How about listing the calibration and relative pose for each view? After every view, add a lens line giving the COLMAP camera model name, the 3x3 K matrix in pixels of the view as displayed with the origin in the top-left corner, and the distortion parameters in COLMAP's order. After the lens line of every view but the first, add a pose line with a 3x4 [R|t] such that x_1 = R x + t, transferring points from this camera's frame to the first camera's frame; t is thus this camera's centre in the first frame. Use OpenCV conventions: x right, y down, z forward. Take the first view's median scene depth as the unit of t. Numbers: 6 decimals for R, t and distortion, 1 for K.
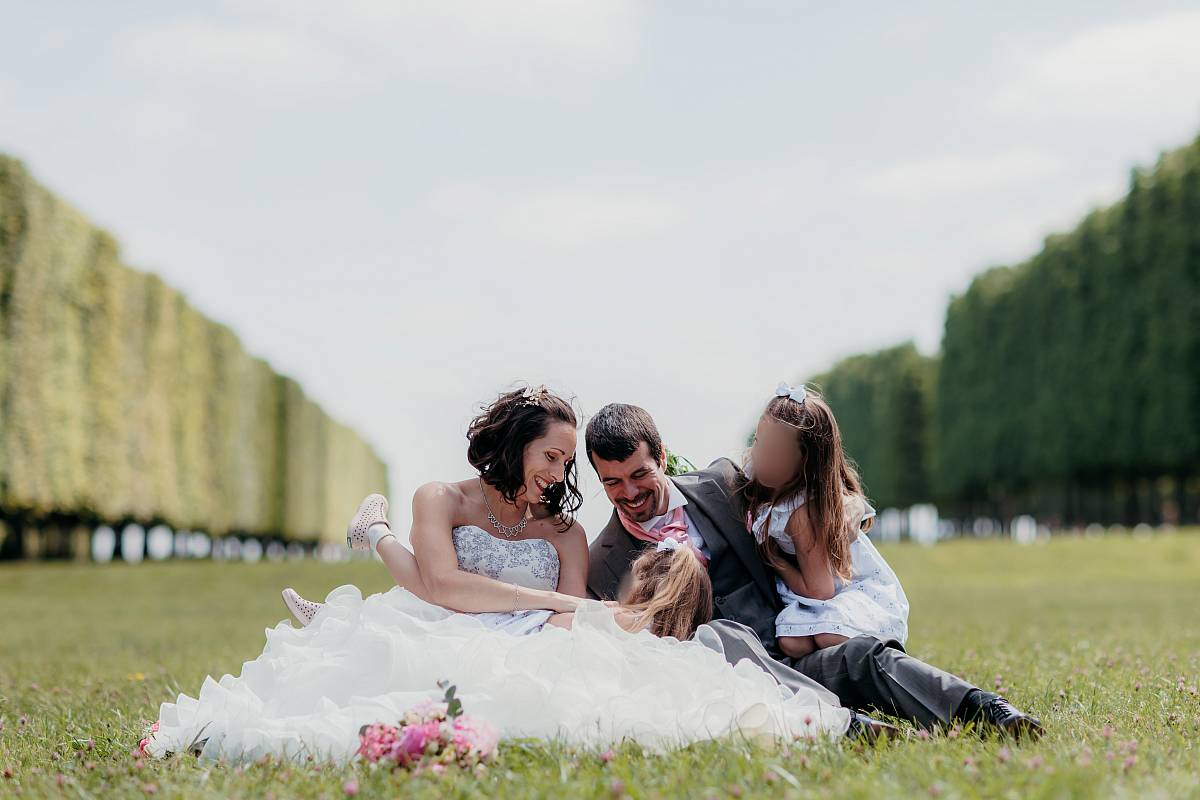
lens RADIAL K [[3148.1, 0, 600.0], [0, 3148.1, 400.0], [0, 0, 1]] dist [0.012091, 0.102644]
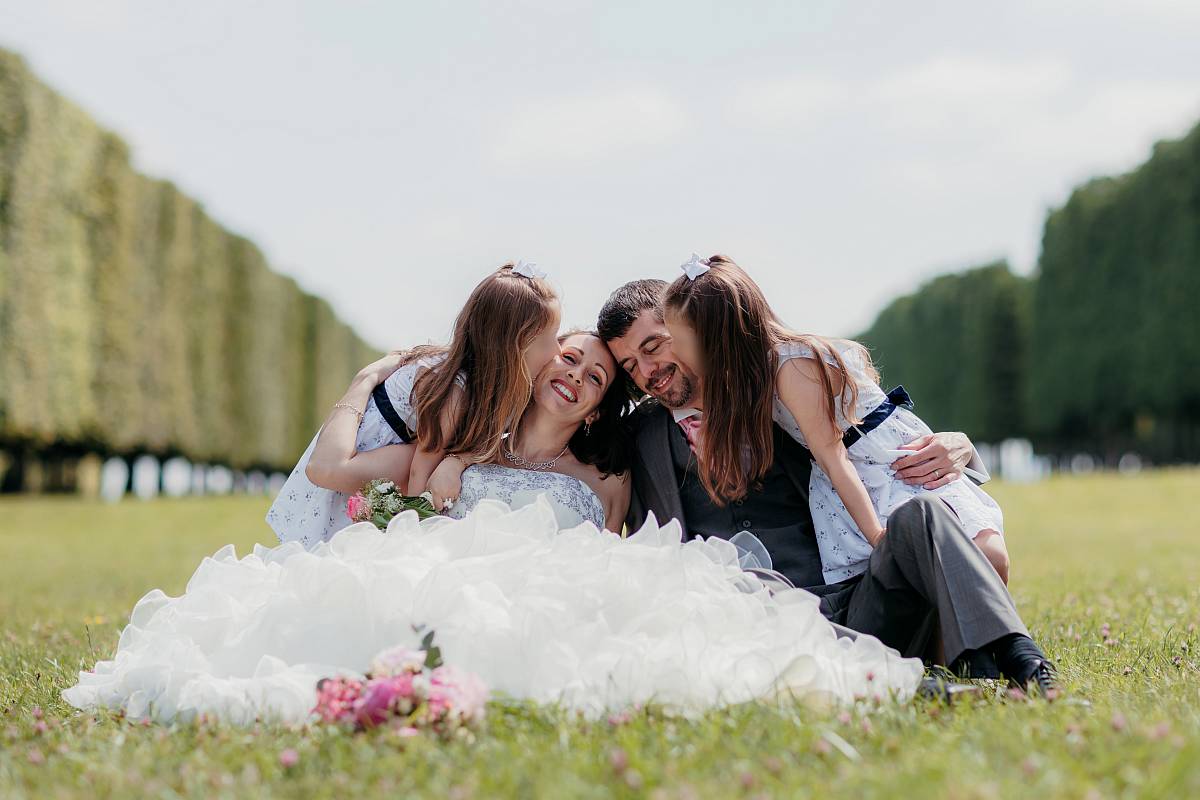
lens RADIAL K [[3390.1, 0, 568.1], [0, 3390.1, 399.4], [0, 0, 1]] dist [-0.017659, -0.564045]
pose [[0.999557, 0.004143, -0.029479, 0.010218], [-0.003543, 0.999786, 0.020384, 0.010232], [0.029557, -0.020270, 0.999358, 0.100190]]
